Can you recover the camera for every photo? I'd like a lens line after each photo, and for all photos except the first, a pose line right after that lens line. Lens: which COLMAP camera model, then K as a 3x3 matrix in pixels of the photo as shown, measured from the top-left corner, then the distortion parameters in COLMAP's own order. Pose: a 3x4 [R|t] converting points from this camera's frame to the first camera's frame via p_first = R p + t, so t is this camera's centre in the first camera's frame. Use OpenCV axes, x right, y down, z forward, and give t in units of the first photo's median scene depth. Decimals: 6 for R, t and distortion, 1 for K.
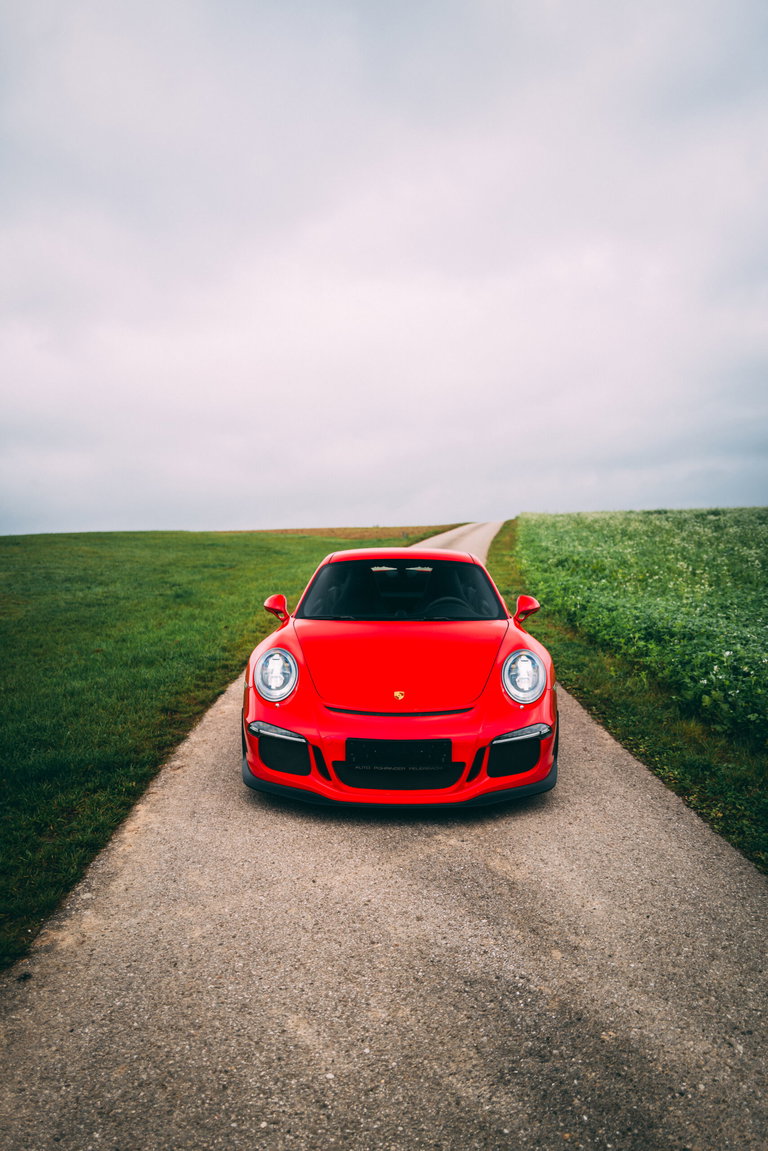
lens RADIAL K [[835.1, 0, 384.0], [0, 835.1, 575.5], [0, 0, 1]] dist [-0.002753, -0.000110]
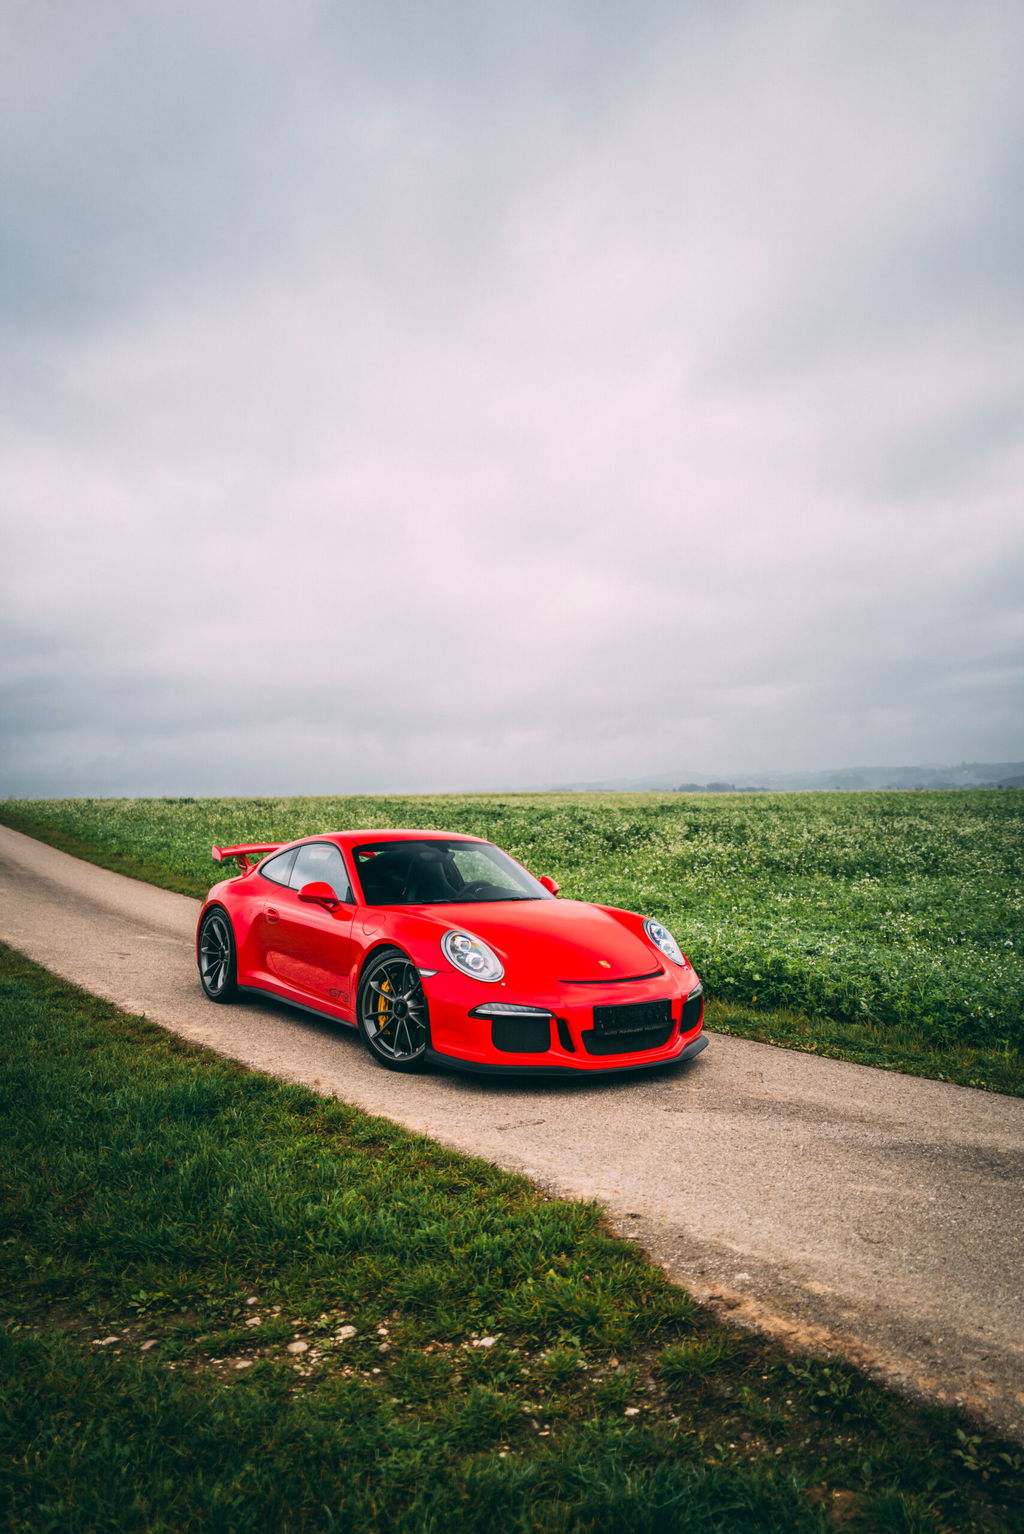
lens RADIAL K [[1113.0, 0, 512.0], [0, 1113.0, 767.0], [0, 0, 1]] dist [-0.002753, -0.000110]
pose [[0.805211, 0.036766, 0.591848, -0.944030], [0.026578, 0.994835, -0.097960, 0.034242], [-0.592393, 0.094608, 0.800075, -0.057599]]
